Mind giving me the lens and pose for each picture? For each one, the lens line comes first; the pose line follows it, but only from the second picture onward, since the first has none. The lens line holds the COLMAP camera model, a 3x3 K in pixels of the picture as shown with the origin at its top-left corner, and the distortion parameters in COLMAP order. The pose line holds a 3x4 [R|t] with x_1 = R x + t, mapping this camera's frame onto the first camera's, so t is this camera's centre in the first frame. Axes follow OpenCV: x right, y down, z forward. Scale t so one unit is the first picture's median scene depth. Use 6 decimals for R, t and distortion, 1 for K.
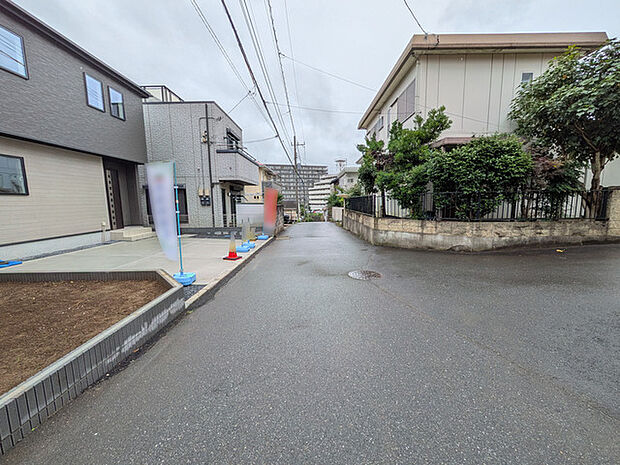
lens RADIAL K [[245.6, 0, 310.0], [0, 245.6, 232.5], [0, 0, 1]] dist [-0.001603, -0.000439]
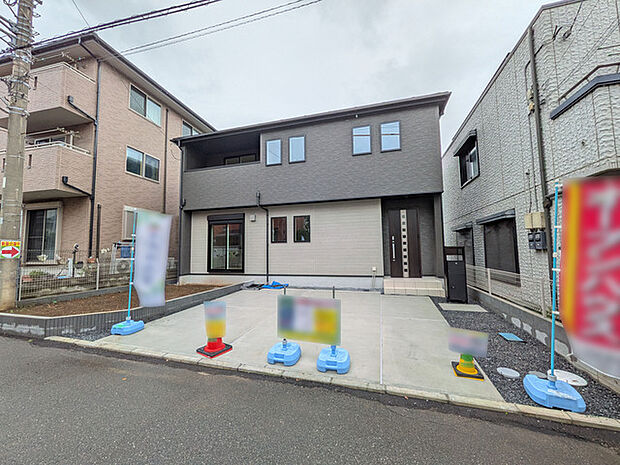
lens RADIAL K [[245.6, 0, 310.0], [0, 245.6, 232.5], [0, 0, 1]] dist [-0.001603, -0.000439]
pose [[-0.262081, -0.054161, -0.963525, 0.132700], [-0.104297, 0.994166, -0.027514, -0.124009], [0.959393, 0.093282, -0.266201, 1.009175]]
